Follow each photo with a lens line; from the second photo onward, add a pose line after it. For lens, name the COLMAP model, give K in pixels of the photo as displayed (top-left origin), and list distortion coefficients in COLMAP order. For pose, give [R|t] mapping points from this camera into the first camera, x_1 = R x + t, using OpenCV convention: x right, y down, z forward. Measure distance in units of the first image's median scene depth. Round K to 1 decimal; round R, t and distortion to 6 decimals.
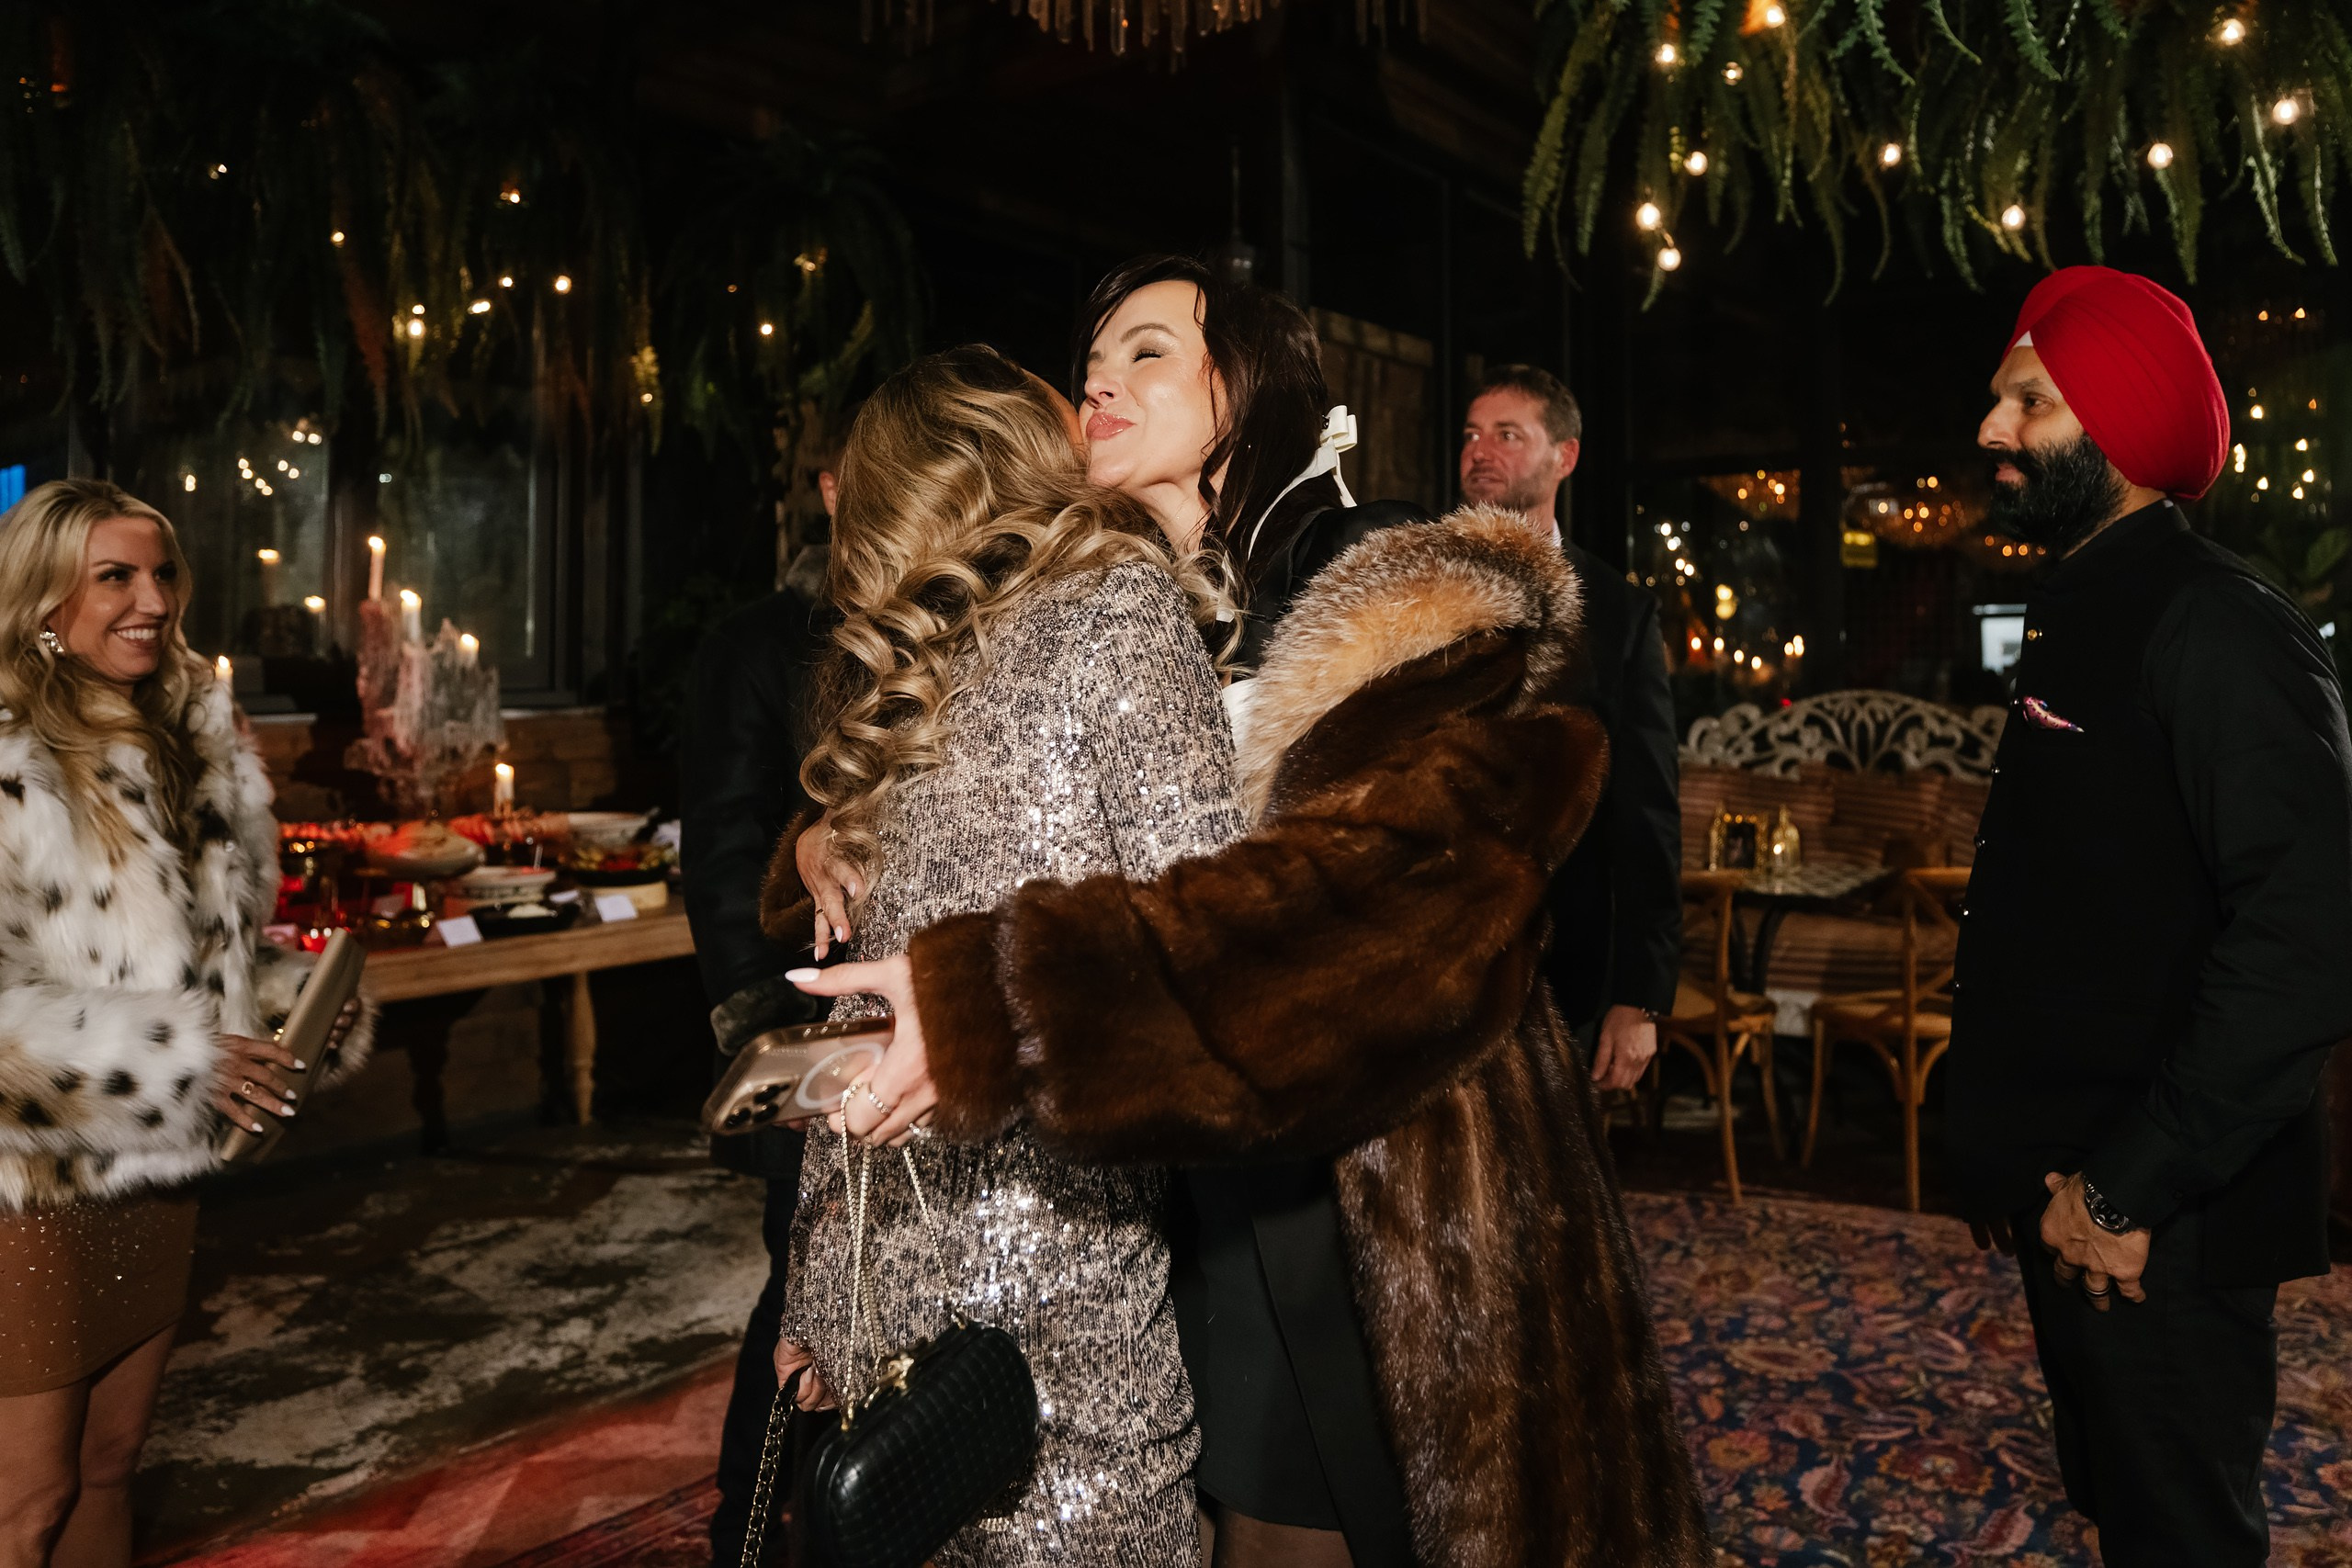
lens RADIAL K [[1774.8, 0, 1184.5], [0, 1774.8, 588.3], [0, 0, 1]] dist [-0.043418, -0.005784]
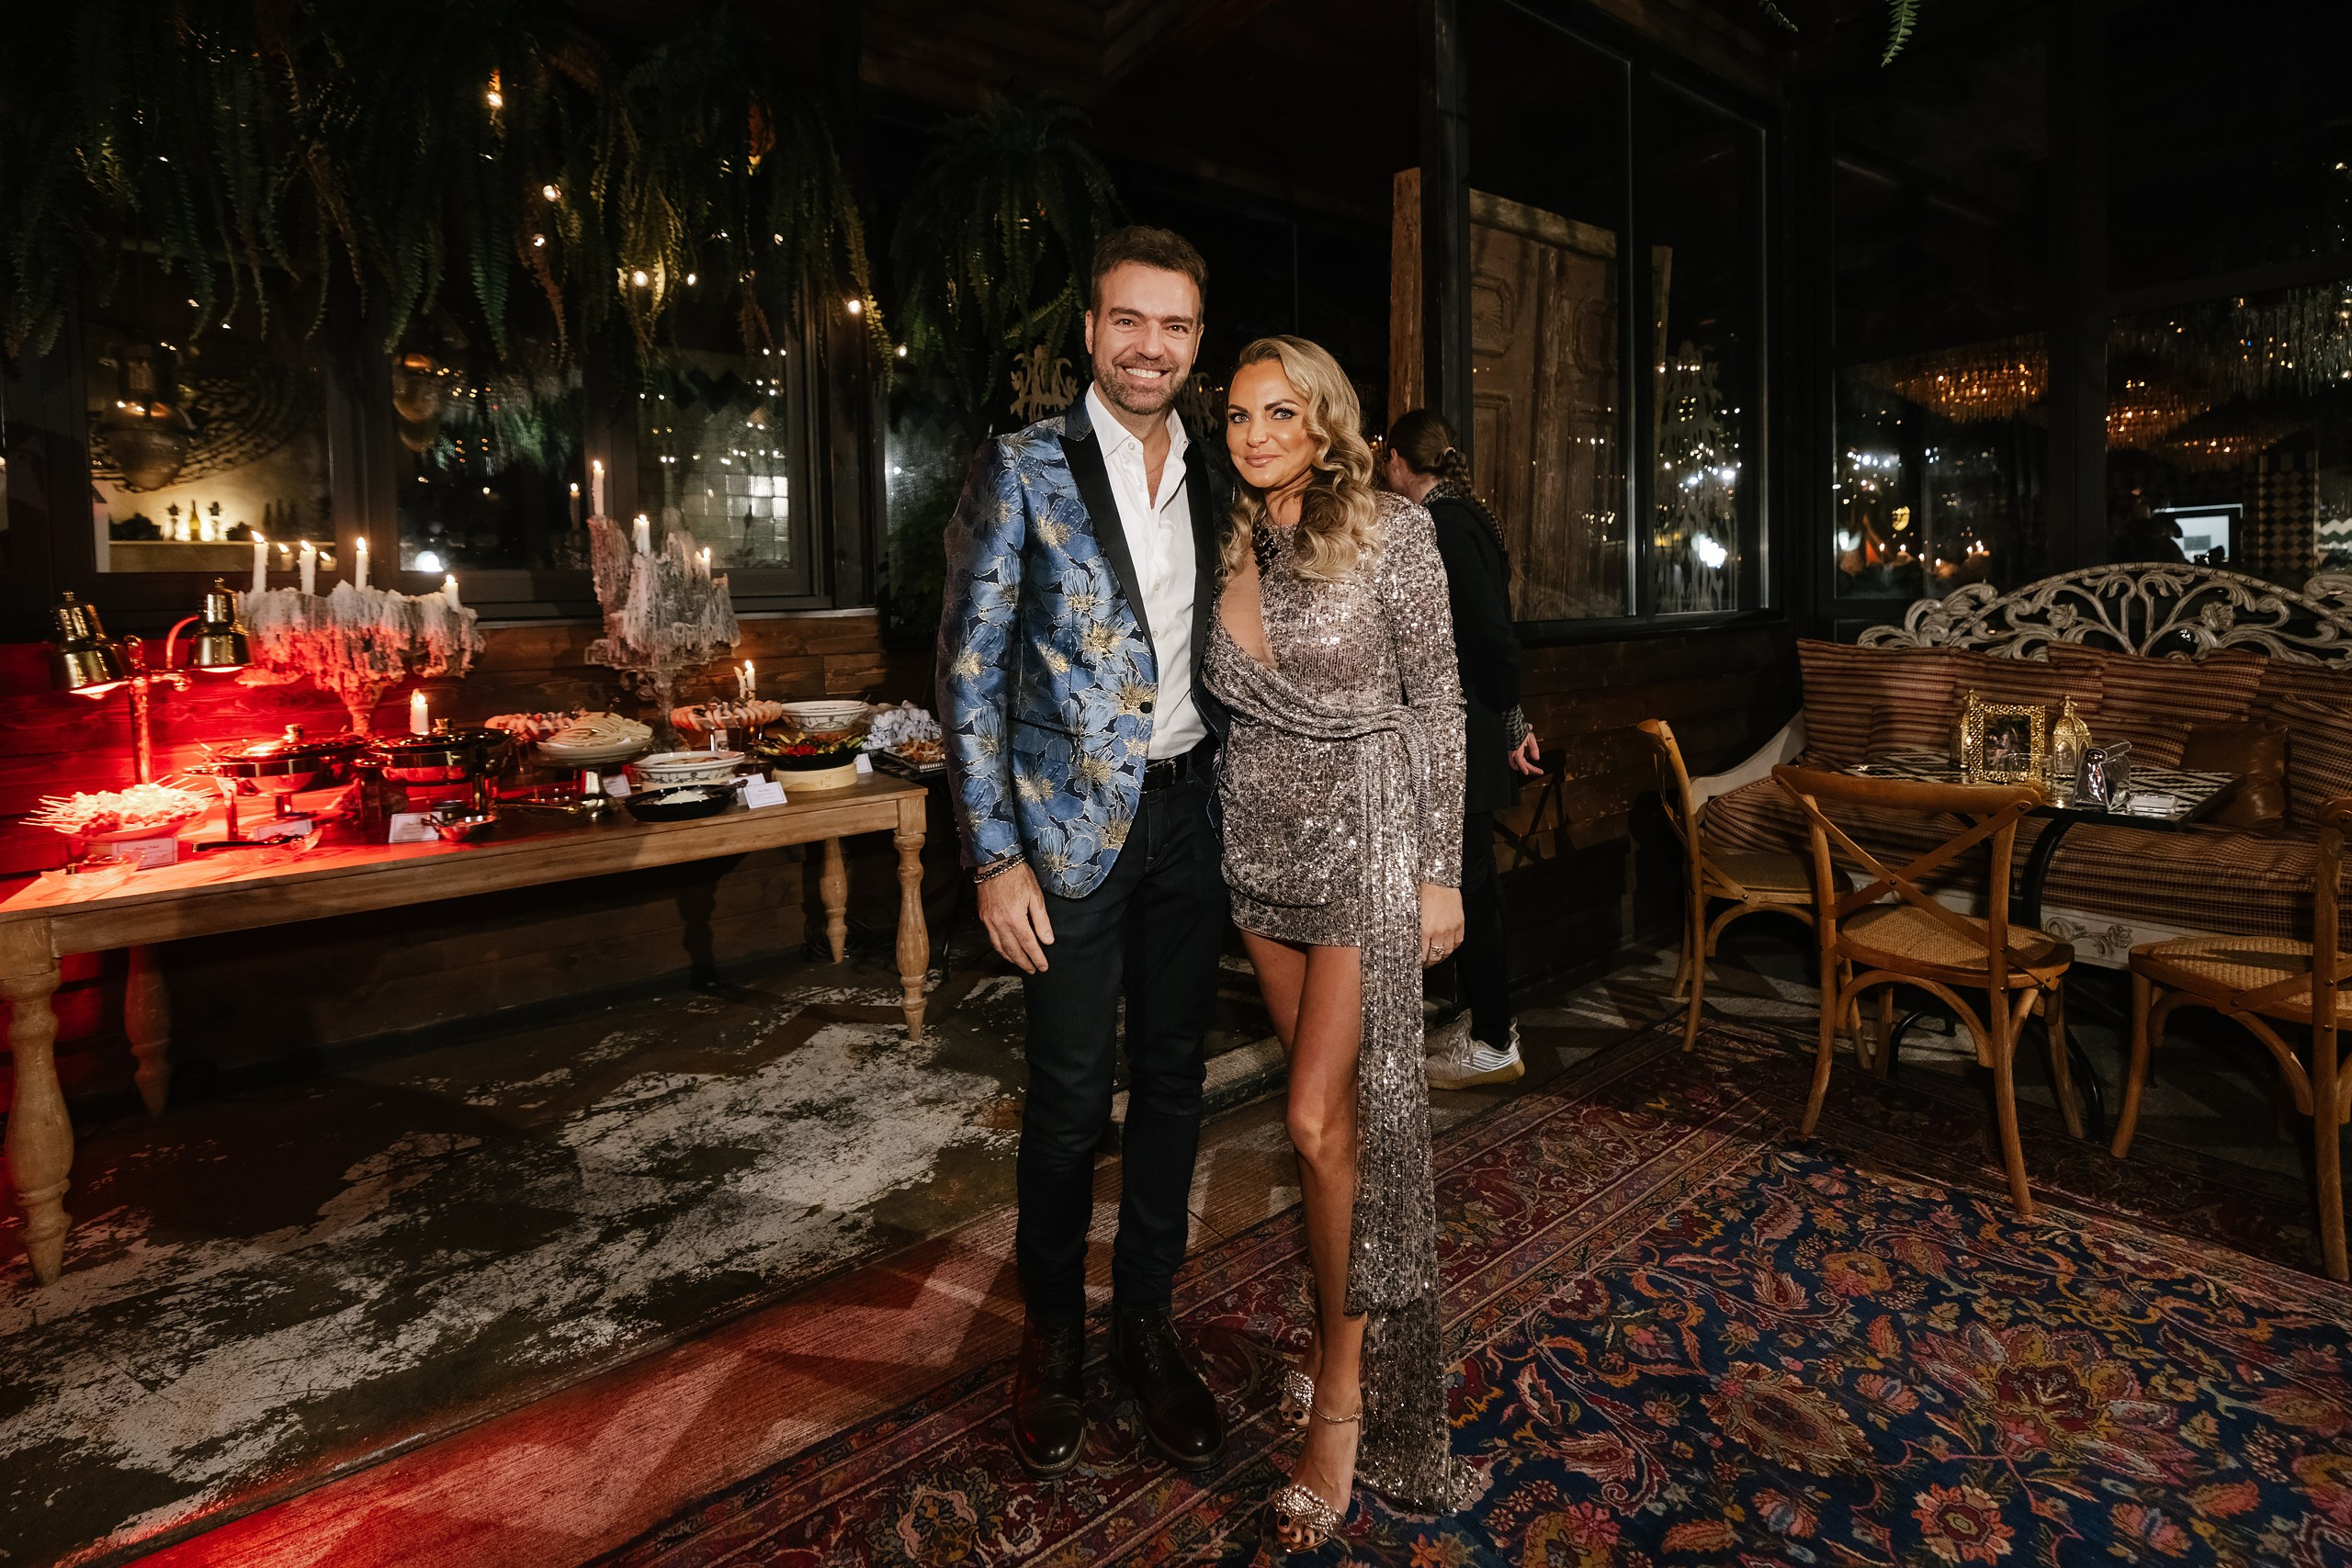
lens RADIAL K [[1069.9, 0, 1166.2], [0, 1069.9, 622.3], [0, 0, 1]] dist [0.000733, -0.000206]
pose [[0.957465, -0.019055, -0.287920, 0.090894], [0.038720, 0.997277, 0.062760, 0.046720], [0.285940, -0.071239, 0.955596, 0.449712]]
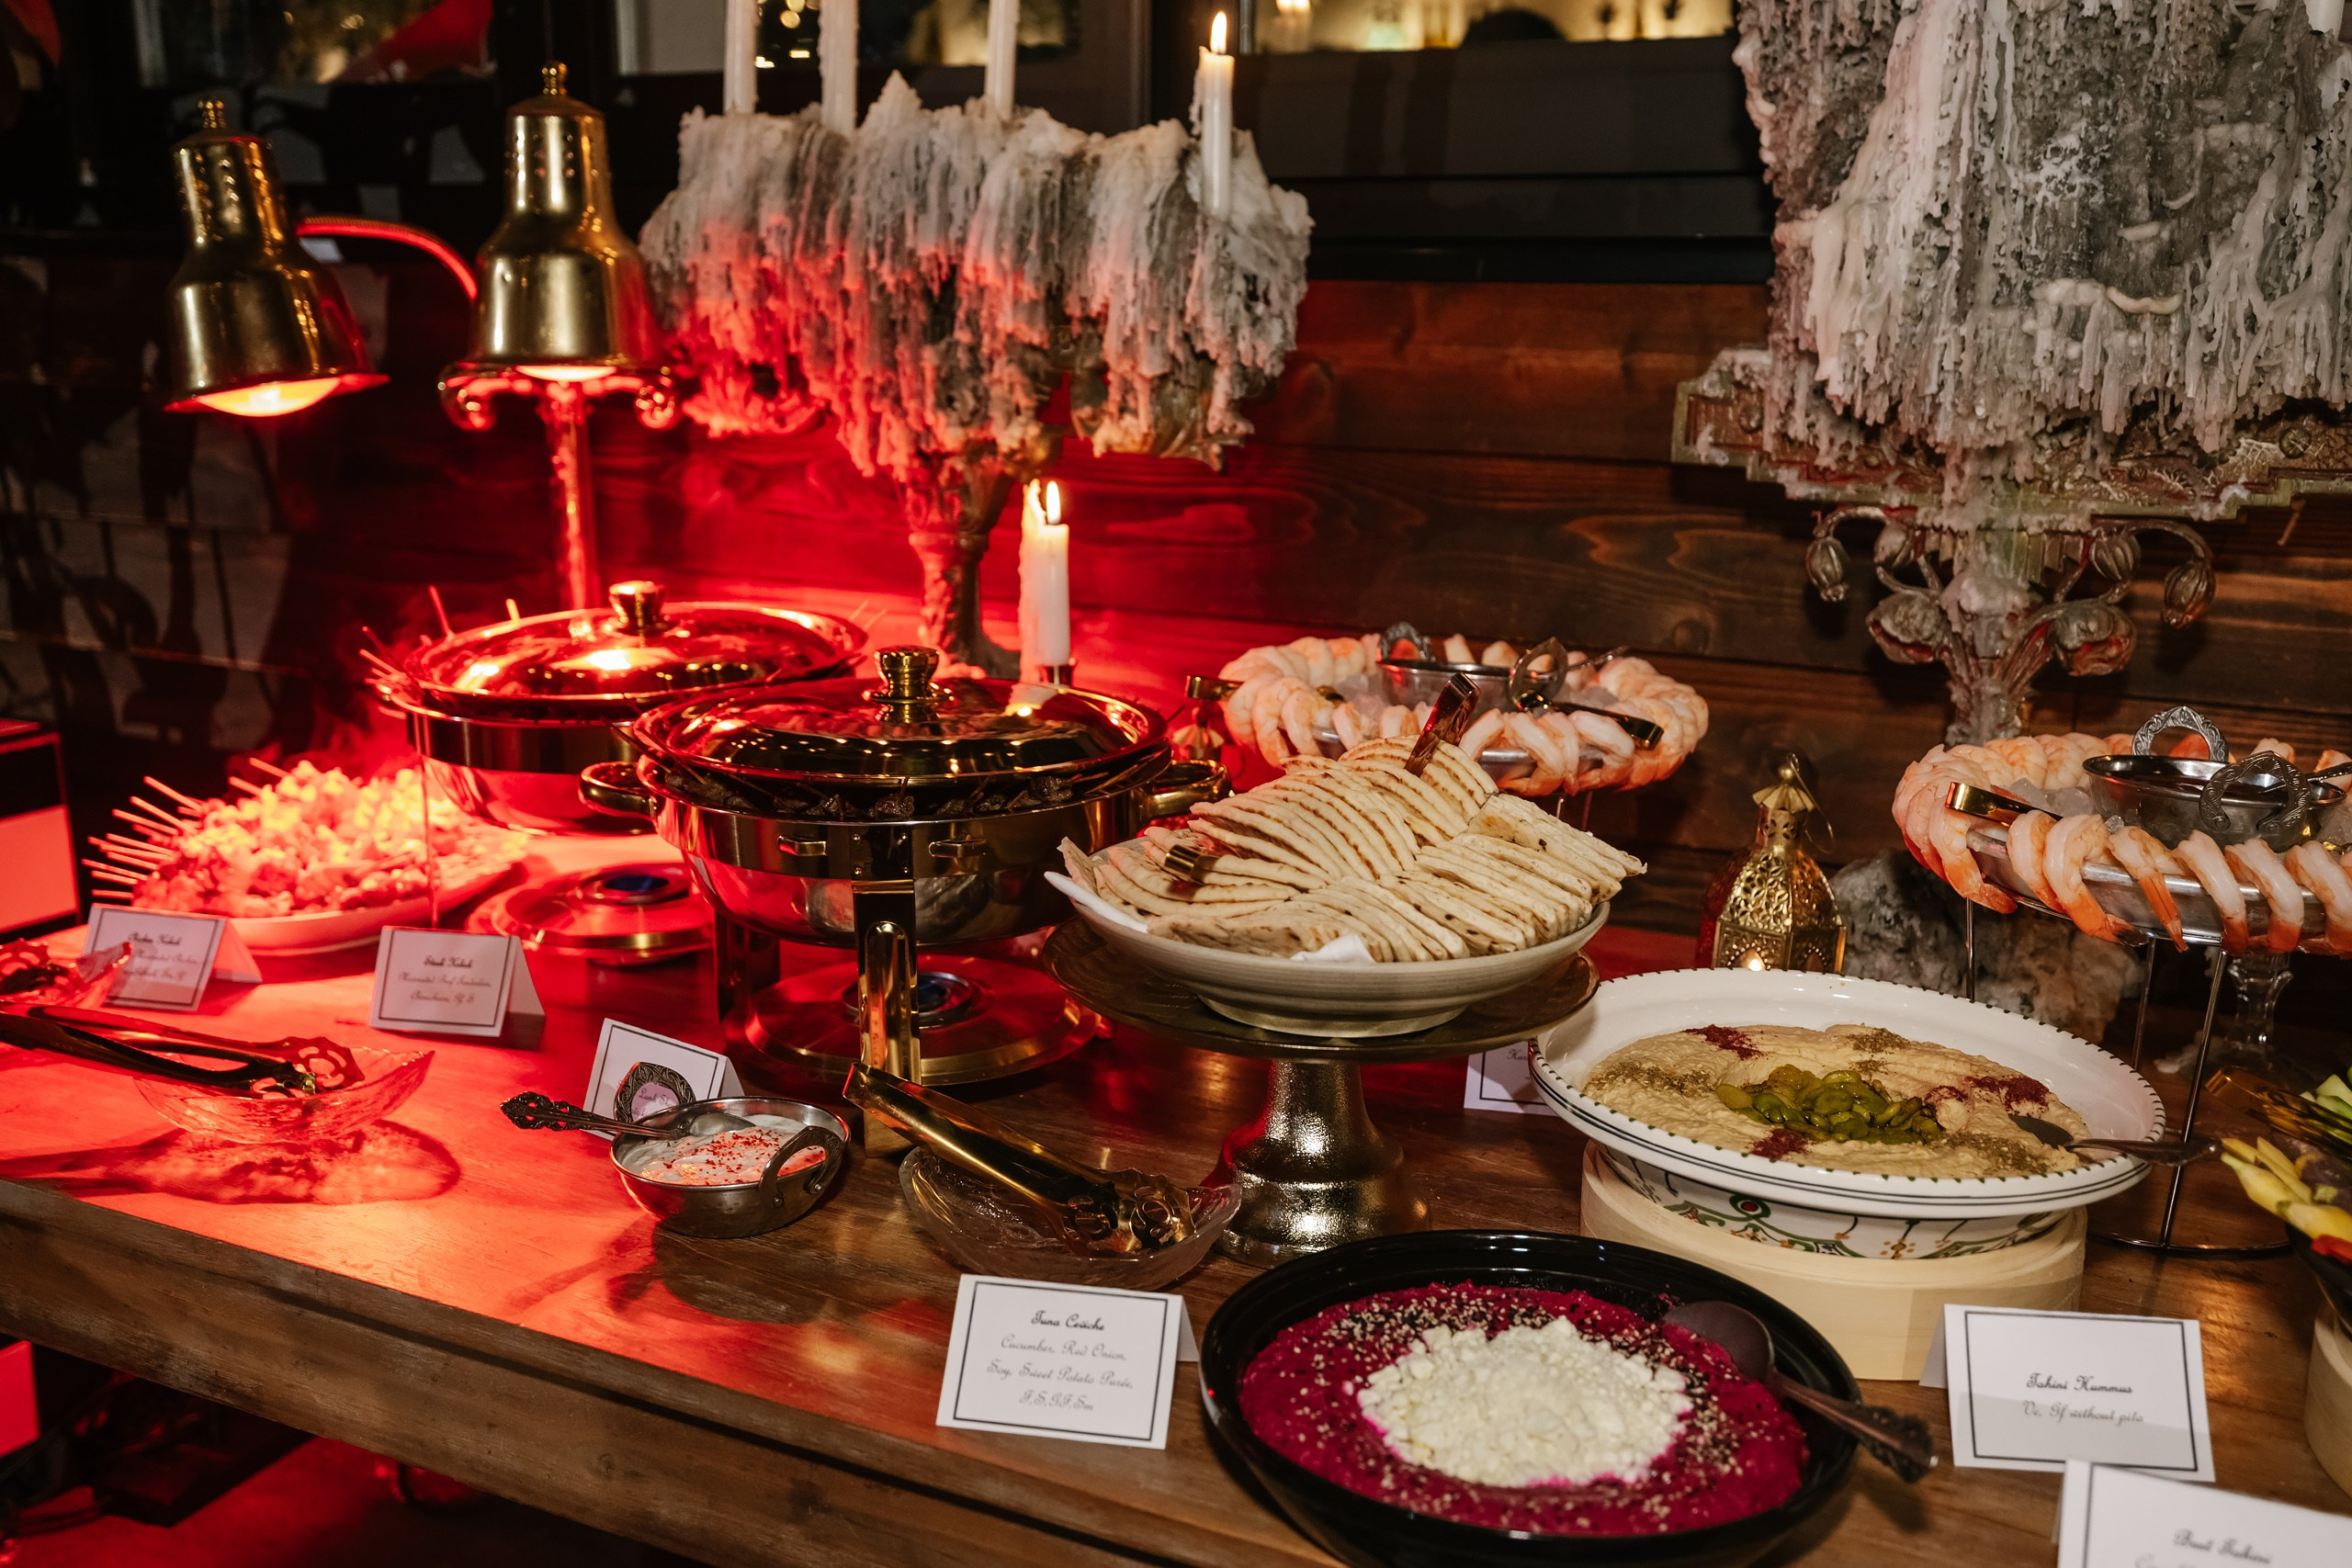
lens RADIAL K [[2208.6, 0, 1169.6], [0, 2208.6, 773.4], [0, 0, 1]] dist [0.042356, 0.014598]
pose [[0.192764, 0.219978, -0.956270, -0.177178], [0.029356, 0.972818, 0.229702, 0.072232], [0.980806, -0.072351, 0.181067, 0.884765]]
